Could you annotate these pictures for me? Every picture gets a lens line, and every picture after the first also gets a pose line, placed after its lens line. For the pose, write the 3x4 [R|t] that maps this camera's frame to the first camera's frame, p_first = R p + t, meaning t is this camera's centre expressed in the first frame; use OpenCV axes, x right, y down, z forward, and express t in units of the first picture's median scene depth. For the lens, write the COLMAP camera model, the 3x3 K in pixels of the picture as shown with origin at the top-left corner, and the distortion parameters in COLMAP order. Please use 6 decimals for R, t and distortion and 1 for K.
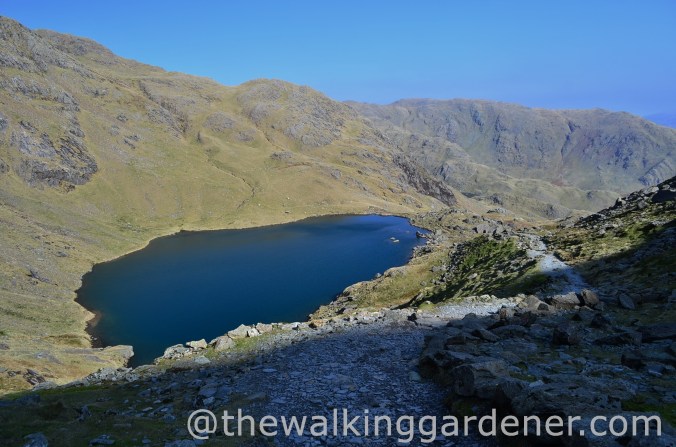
lens RADIAL K [[546.8, 0, 338.0], [0, 546.8, 223.5], [0, 0, 1]] dist [-0.061382, -0.001760]
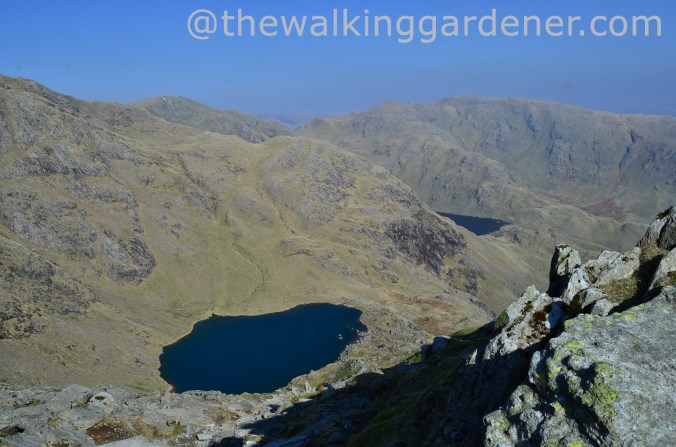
lens RADIAL K [[632.3, 0, 338.0], [0, 632.3, 223.5], [0, 0, 1]] dist [-0.047795, -0.000681]
pose [[0.996737, 0.023715, -0.077153, 0.108741], [-0.023186, 0.999701, 0.007738, -0.150828], [0.077313, -0.005924, 0.996989, -0.416096]]
